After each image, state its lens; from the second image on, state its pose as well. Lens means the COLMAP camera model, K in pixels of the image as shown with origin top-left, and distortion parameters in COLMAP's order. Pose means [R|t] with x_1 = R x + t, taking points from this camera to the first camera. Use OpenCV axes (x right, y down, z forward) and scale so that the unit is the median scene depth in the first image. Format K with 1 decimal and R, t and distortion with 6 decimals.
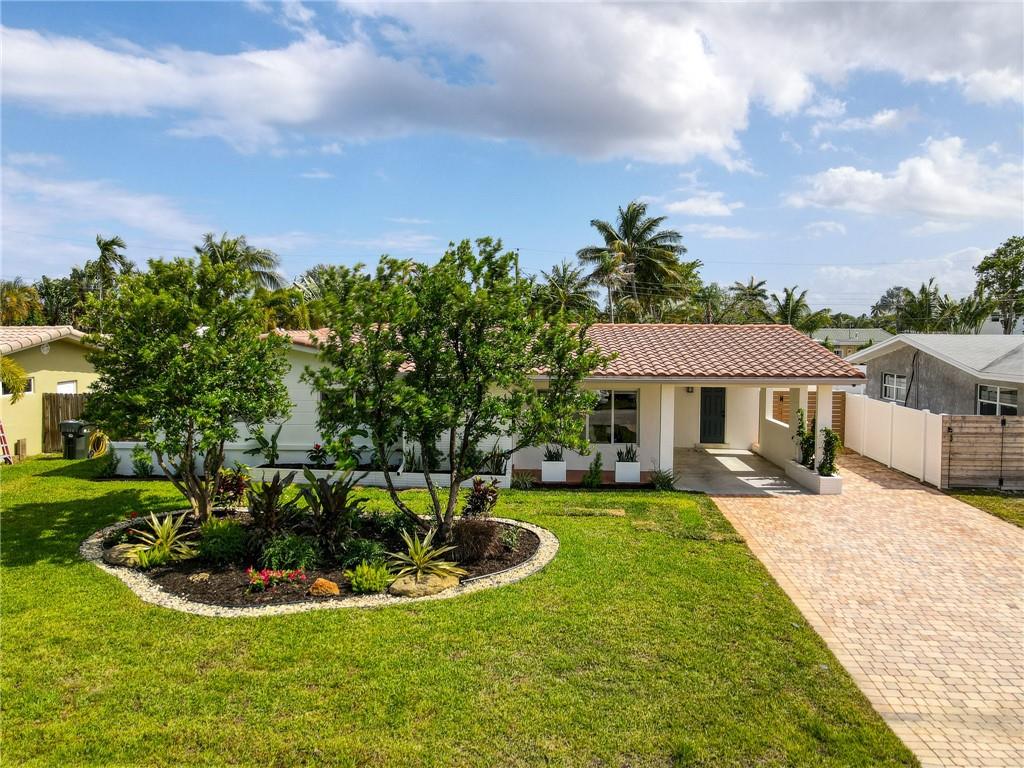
lens RADIAL K [[746.4, 0, 513.9], [0, 746.4, 379.9], [0, 0, 1]] dist [0.017209, 0.001049]
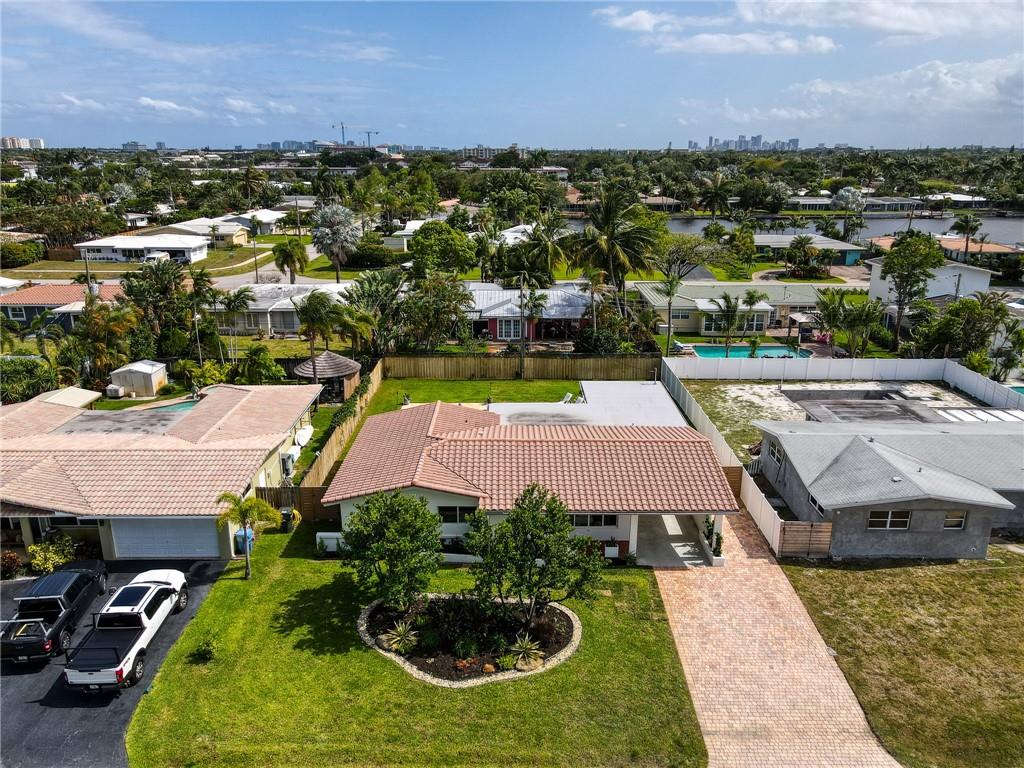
lens RADIAL K [[746.4, 0, 514.1], [0, 746.4, 378.6], [0, 0, 1]] dist [0.017209, 0.001049]
pose [[0.999002, -0.014878, 0.042118, -0.253046], [0.004829, 0.973348, 0.229282, -1.141540], [-0.044407, -0.228850, 0.972448, -1.085850]]
